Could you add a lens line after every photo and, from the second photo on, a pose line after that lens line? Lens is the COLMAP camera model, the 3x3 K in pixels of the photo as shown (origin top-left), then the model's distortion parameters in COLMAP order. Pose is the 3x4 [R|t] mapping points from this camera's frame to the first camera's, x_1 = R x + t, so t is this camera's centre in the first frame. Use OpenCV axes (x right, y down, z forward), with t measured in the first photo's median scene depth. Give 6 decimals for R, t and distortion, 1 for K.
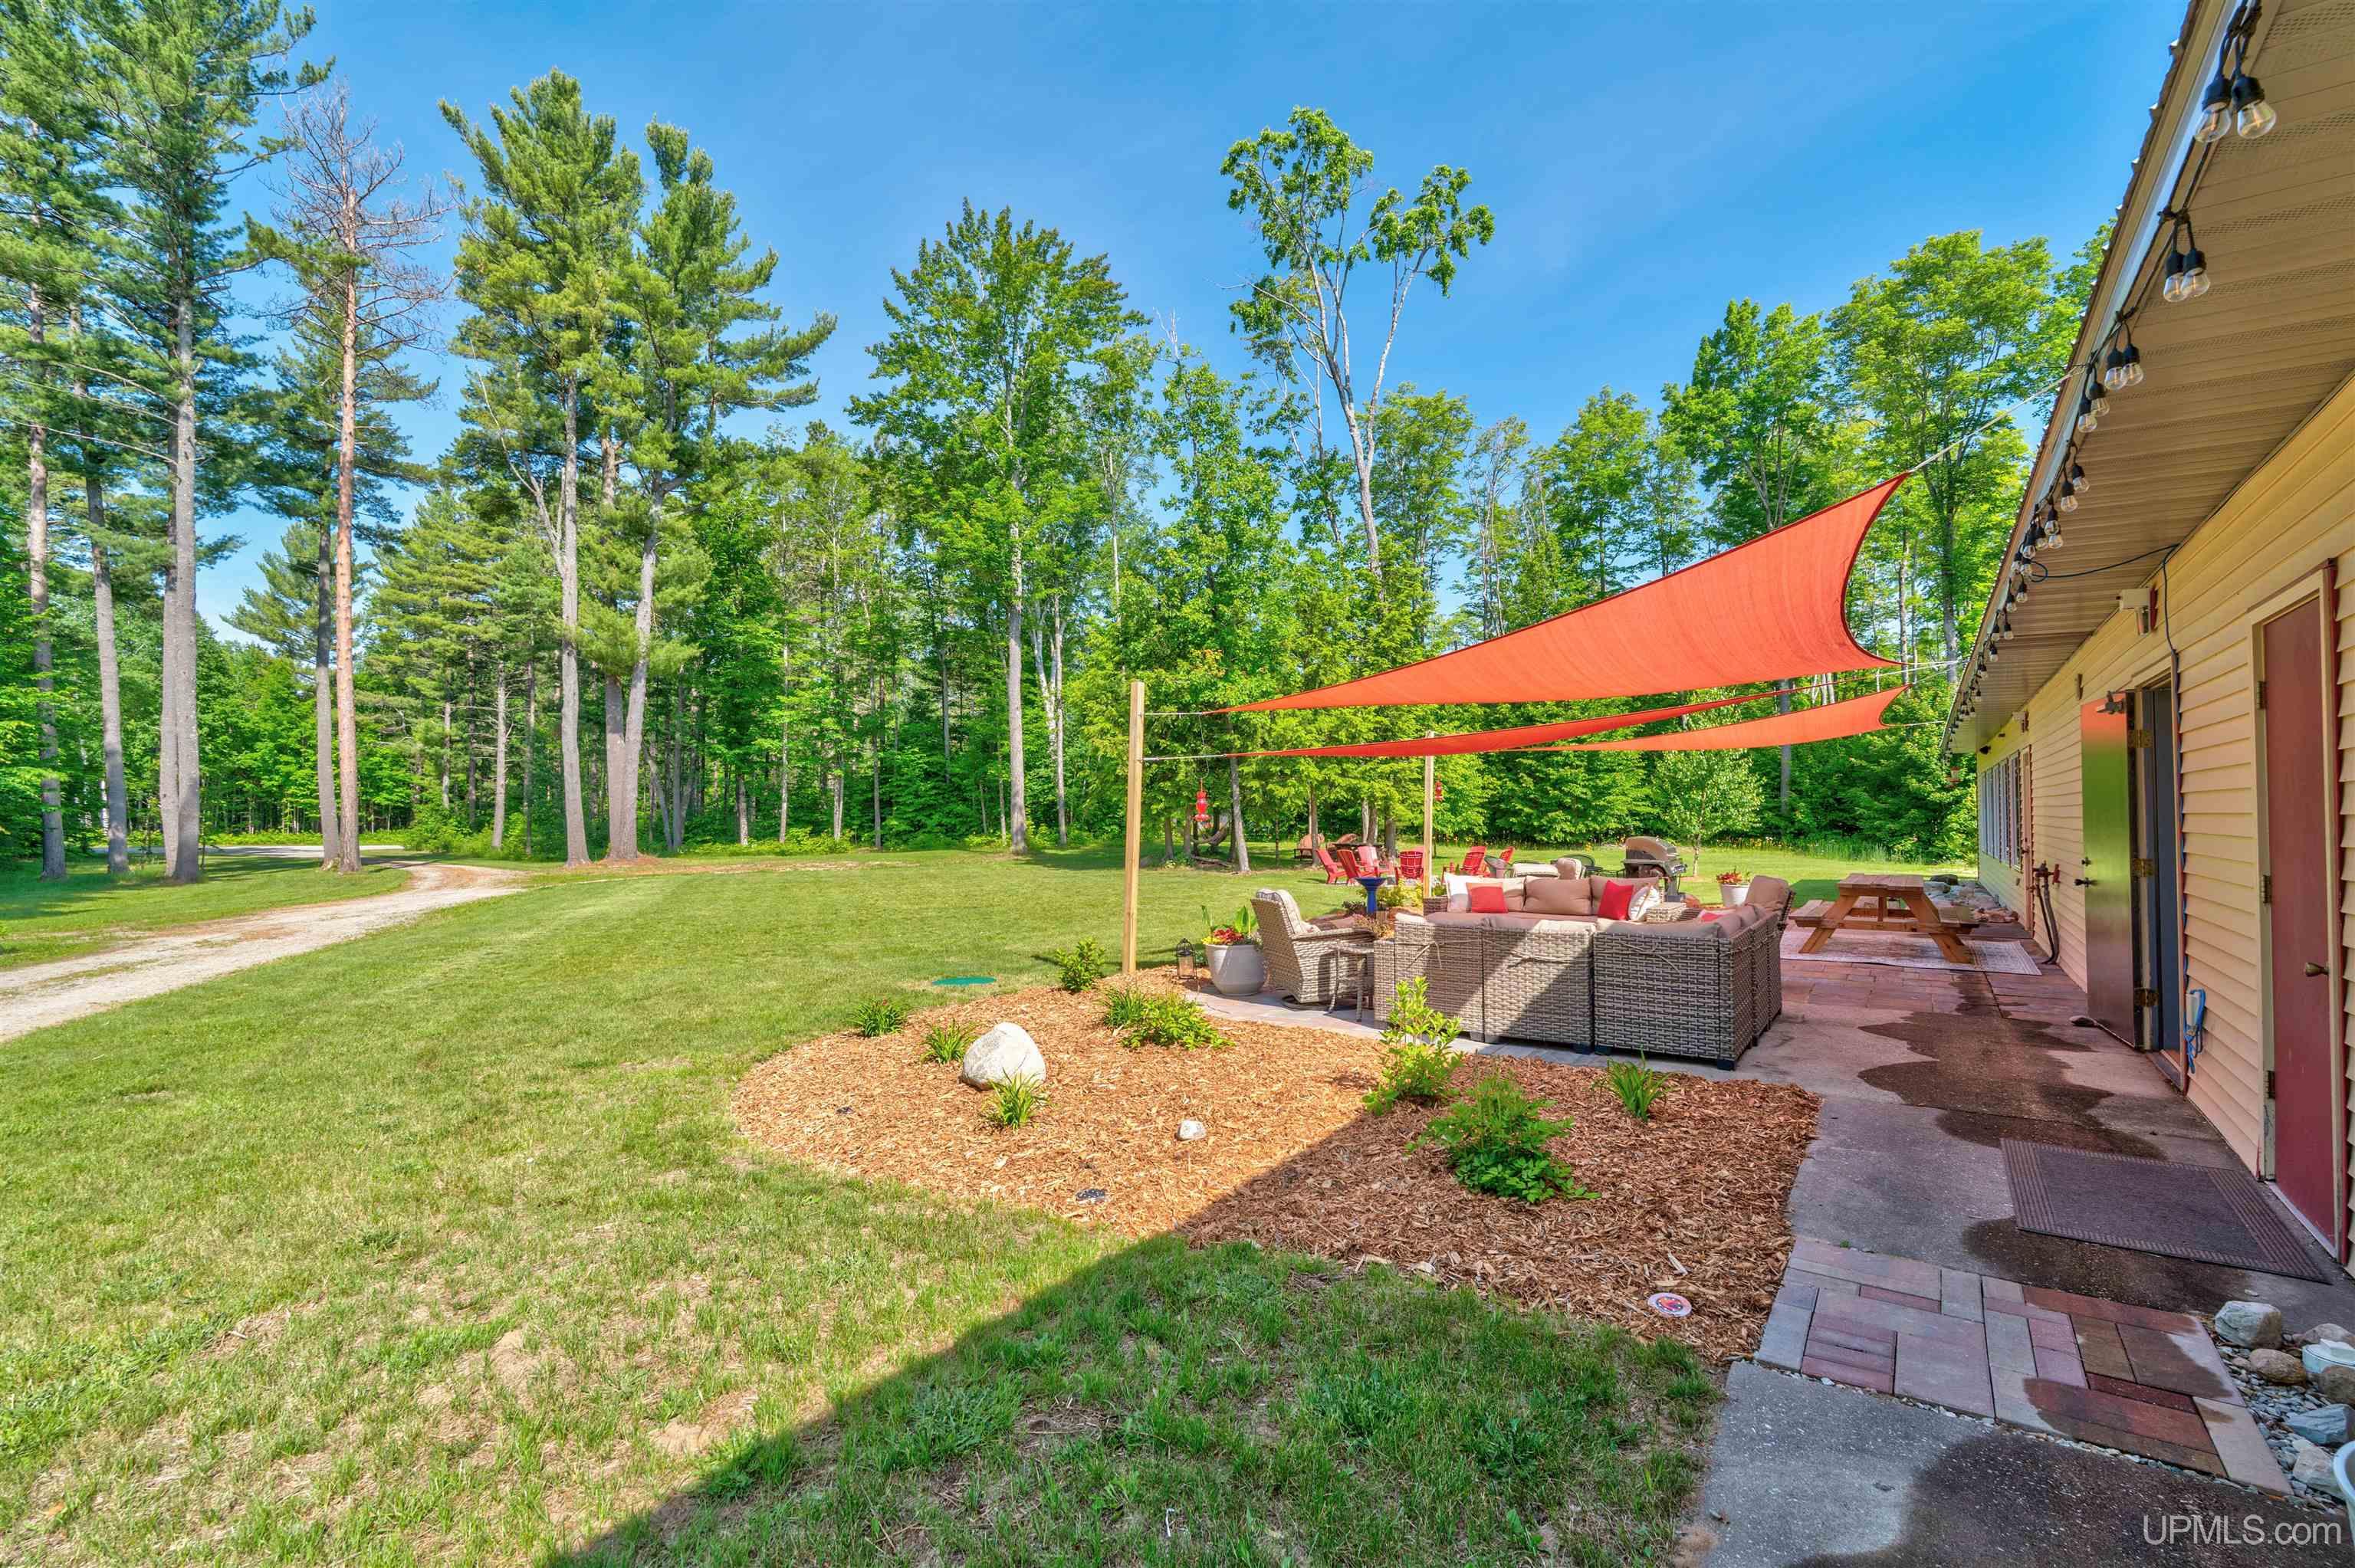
lens RADIAL K [[1086.5, 0, 1168.7], [0, 1086.5, 786.5], [0, 0, 1]] dist [-0.002921, -0.000428]
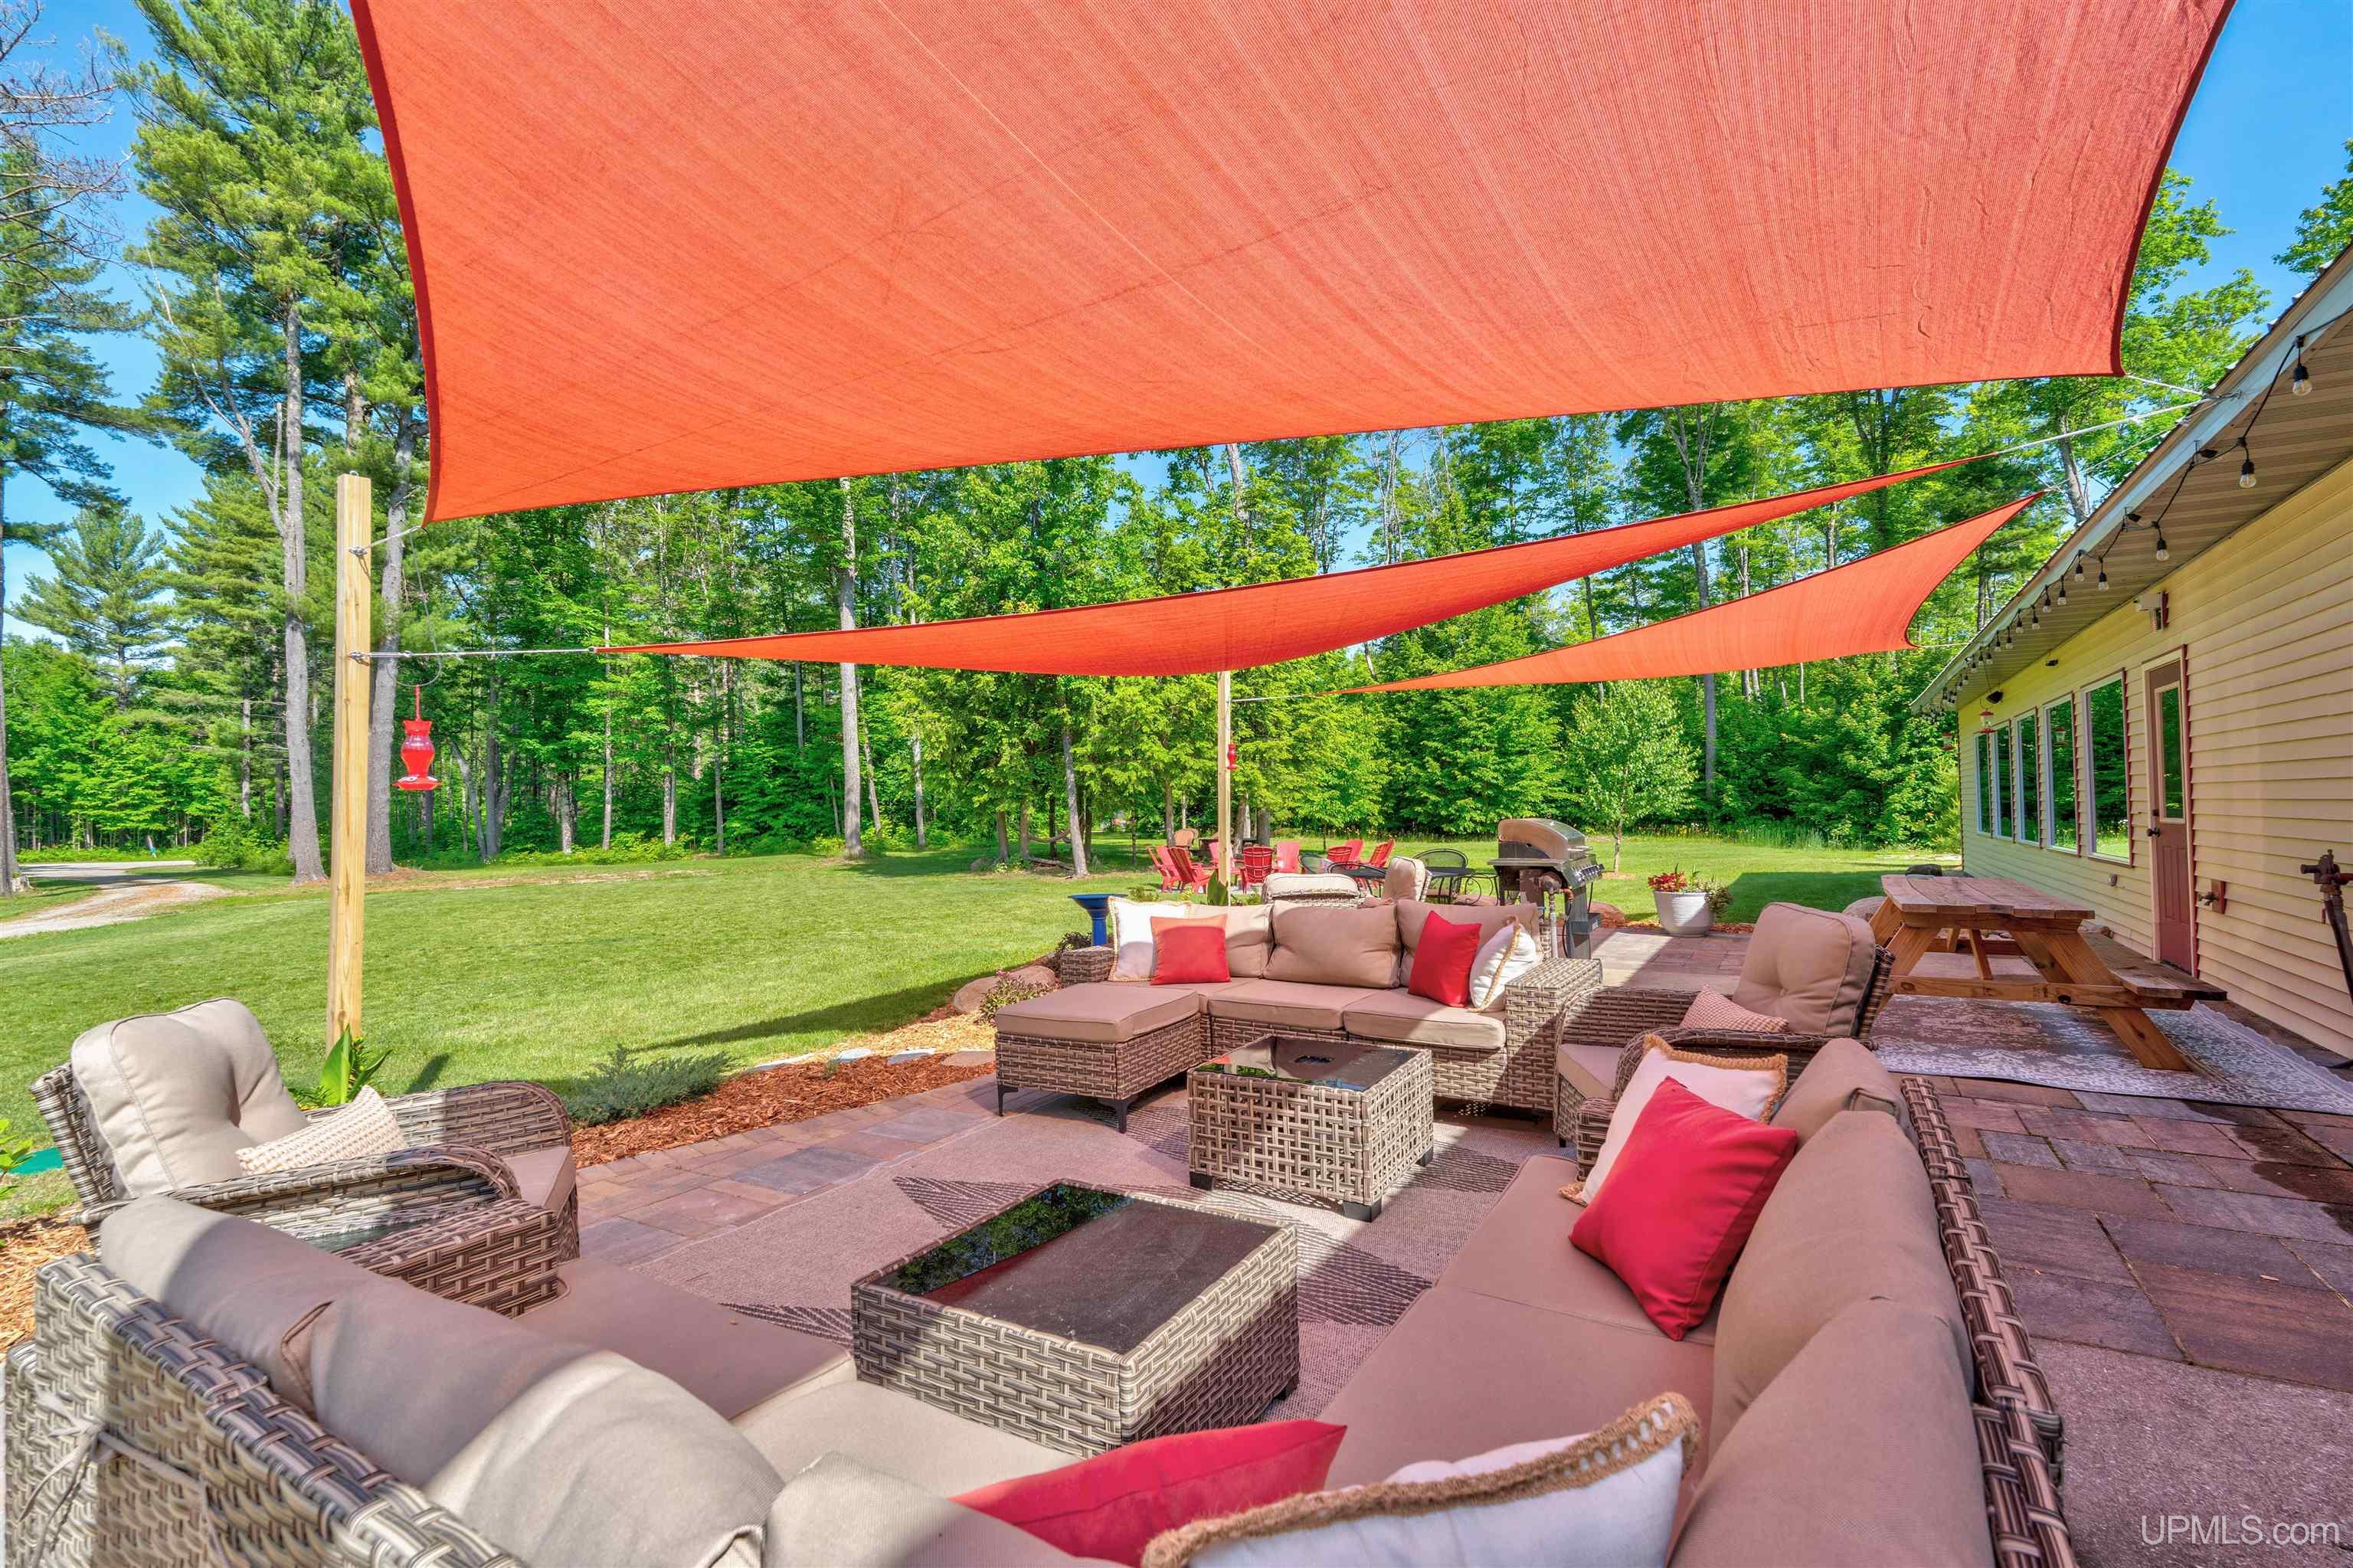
lens RADIAL K [[1060.9, 0, 1176.5], [0, 1060.9, 784.0], [0, 0, 1]] dist [-0.002205, -0.000246]
pose [[0.998118, -0.015479, 0.059340, 0.066461], [0.015559, 0.999879, -0.000884, 0.007698], [-0.059319, 0.001805, 0.998237, 0.137355]]
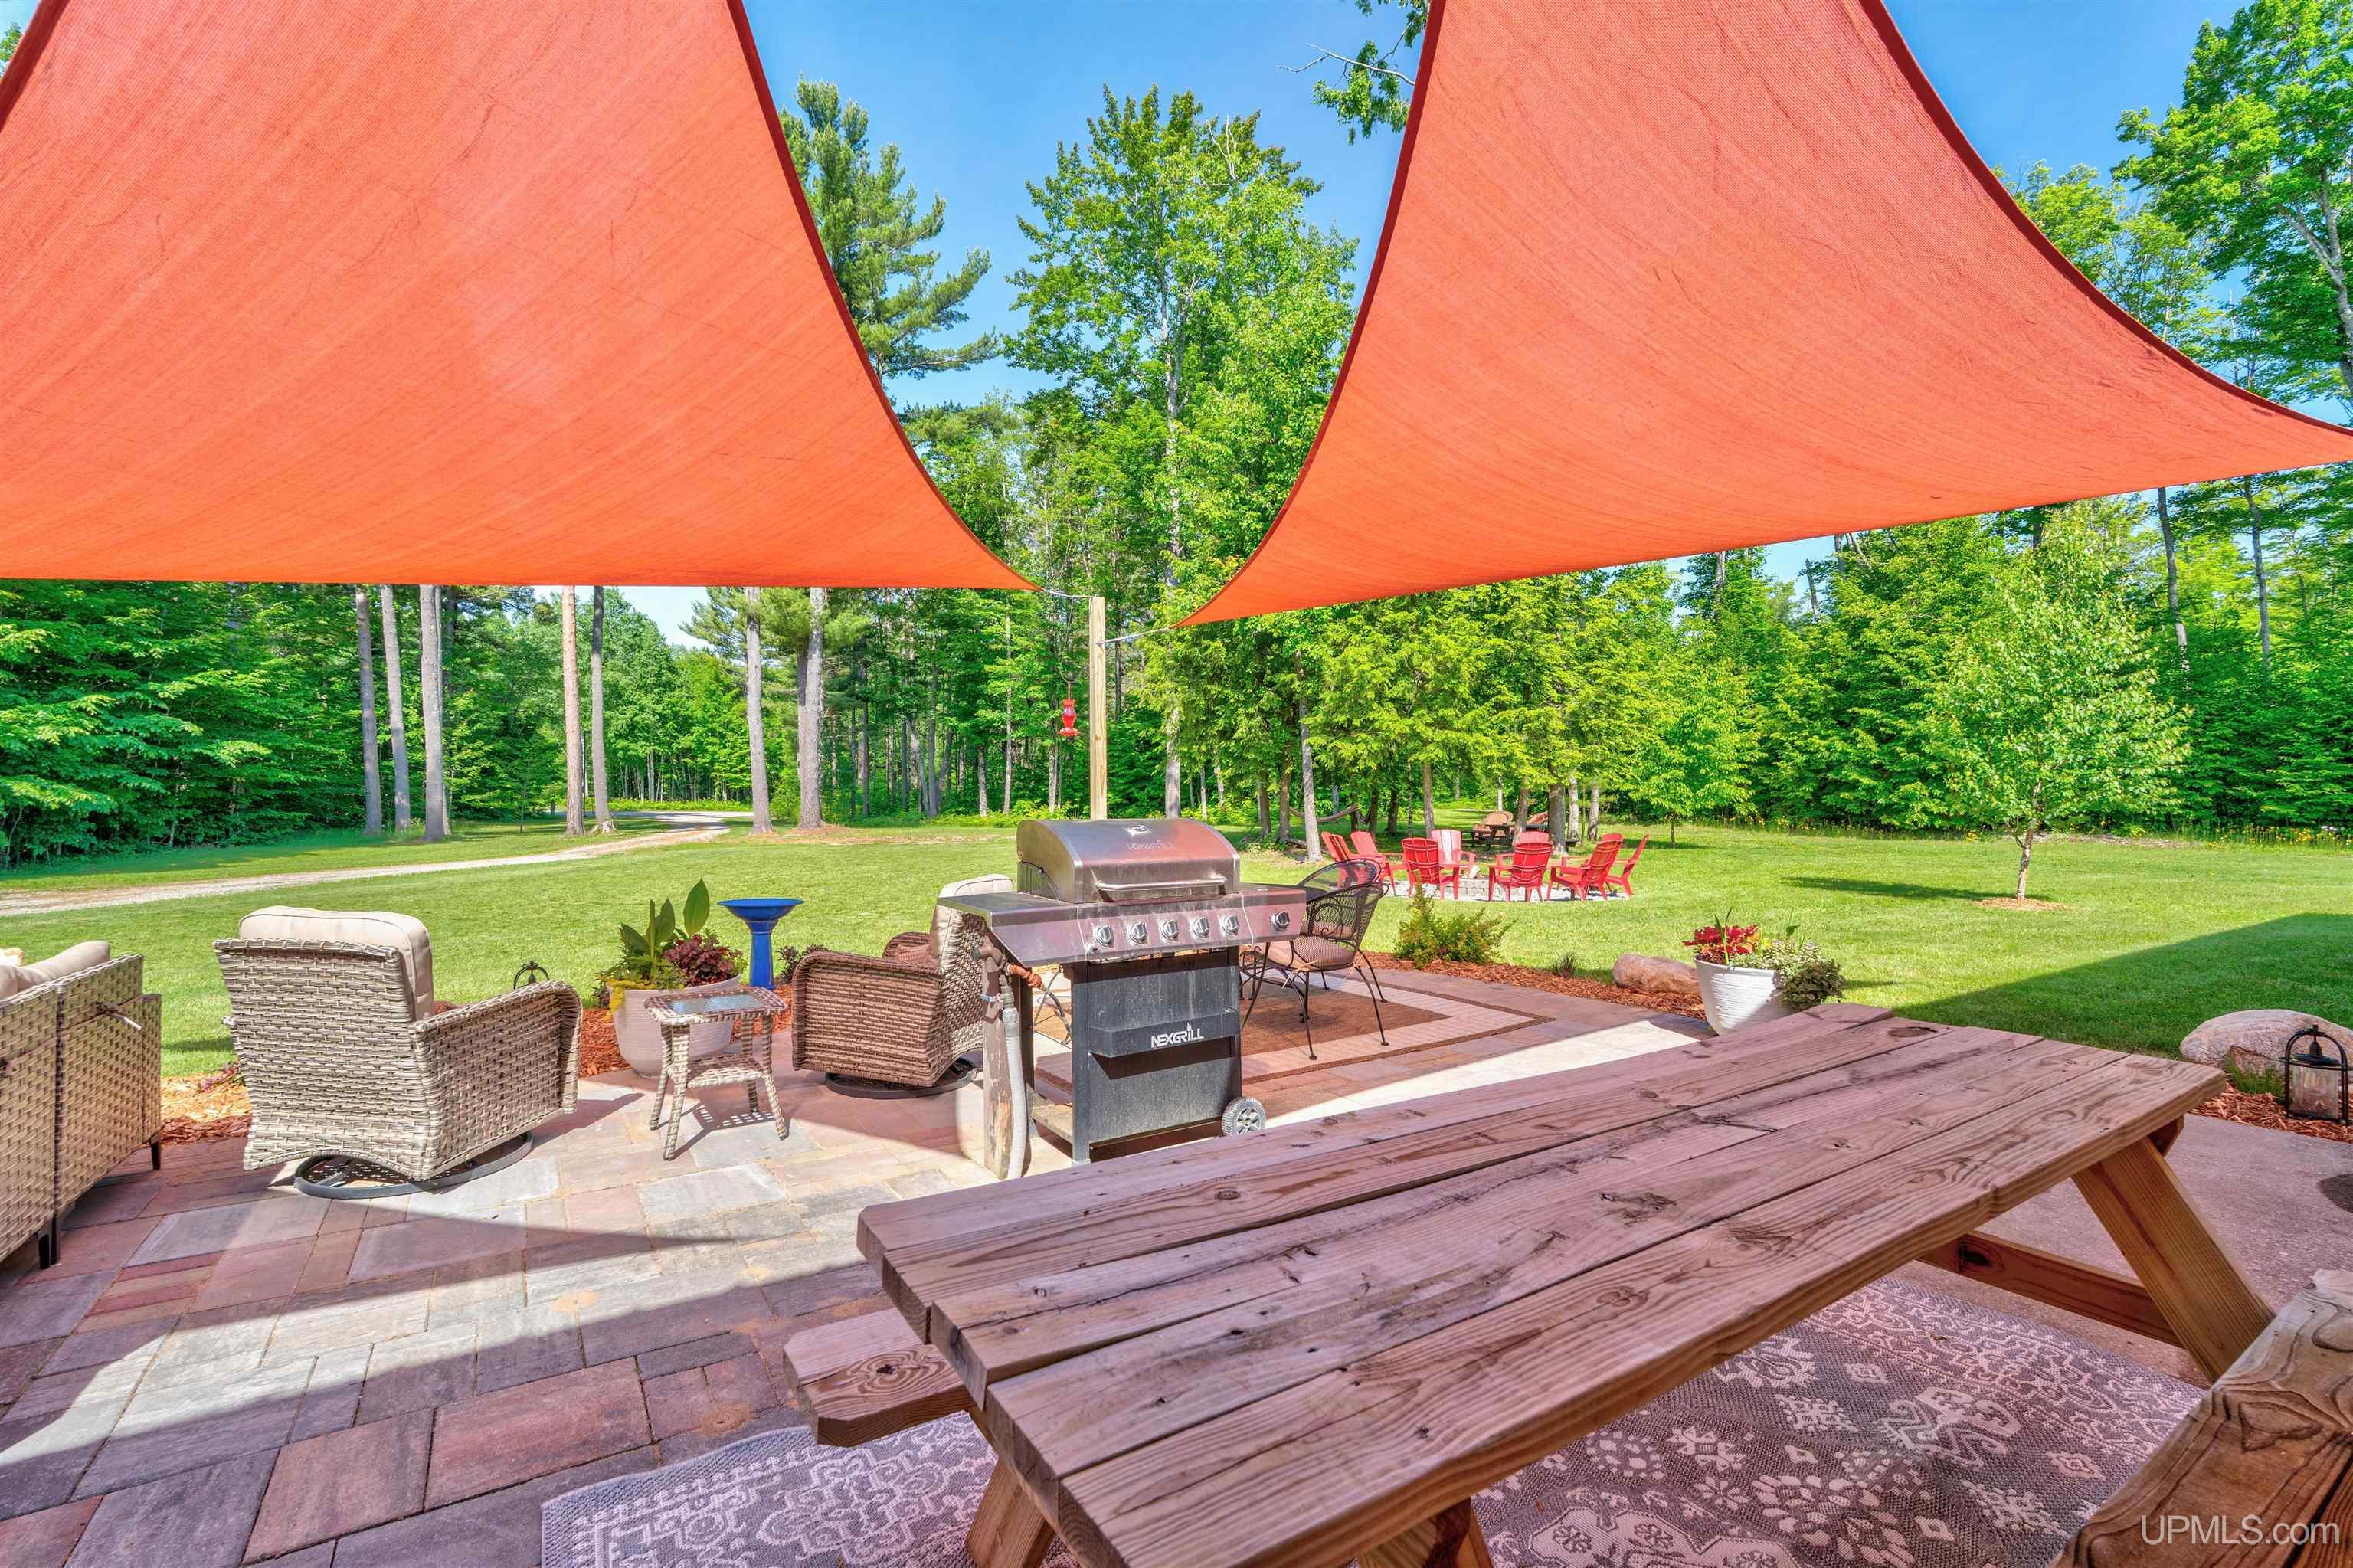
lens RADIAL K [[1027.6, 0, 1175.9], [0, 1027.6, 783.4], [0, 0, 1]] dist [-0.000035, -0.000048]
pose [[0.925811, 0.001818, -0.377983, 0.171998], [0.005015, 0.999841, 0.017092, 0.009585], [0.377954, -0.017719, 0.925655, 0.224939]]
